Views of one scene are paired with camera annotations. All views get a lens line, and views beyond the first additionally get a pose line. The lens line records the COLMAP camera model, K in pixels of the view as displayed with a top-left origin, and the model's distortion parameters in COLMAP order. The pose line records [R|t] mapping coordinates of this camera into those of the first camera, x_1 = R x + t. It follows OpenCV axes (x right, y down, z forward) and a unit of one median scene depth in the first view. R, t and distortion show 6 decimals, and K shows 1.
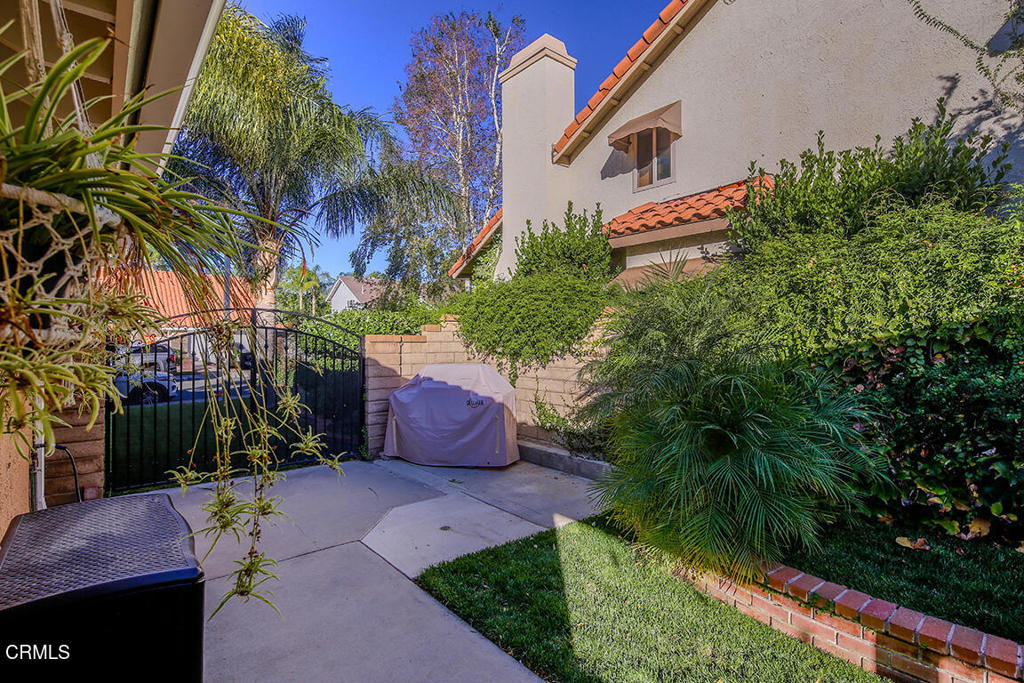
lens RADIAL K [[506.0, 0, 514.1], [0, 506.0, 335.3], [0, 0, 1]] dist [0.001905, -0.000004]
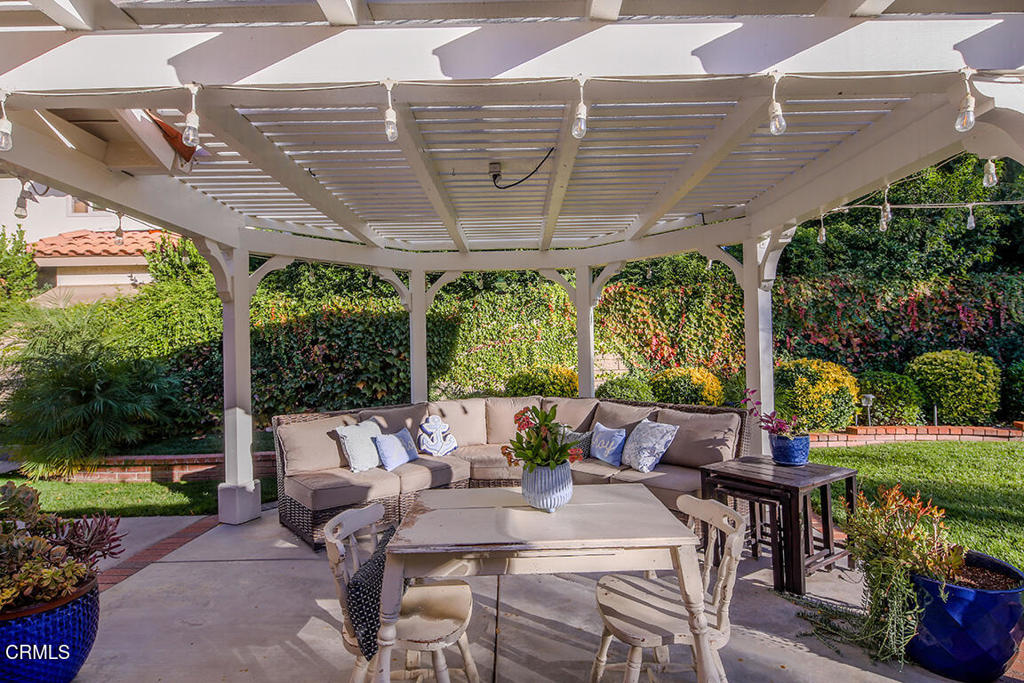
lens RADIAL K [[506.0, 0, 514.1], [0, 506.0, 335.3], [0, 0, 1]] dist [0.001905, -0.000004]
pose [[0.625676, 0.004114, 0.780072, -0.017953], [0.018454, 0.999628, -0.020074, 0.019003], [-0.779865, 0.026956, 0.625368, -0.556286]]
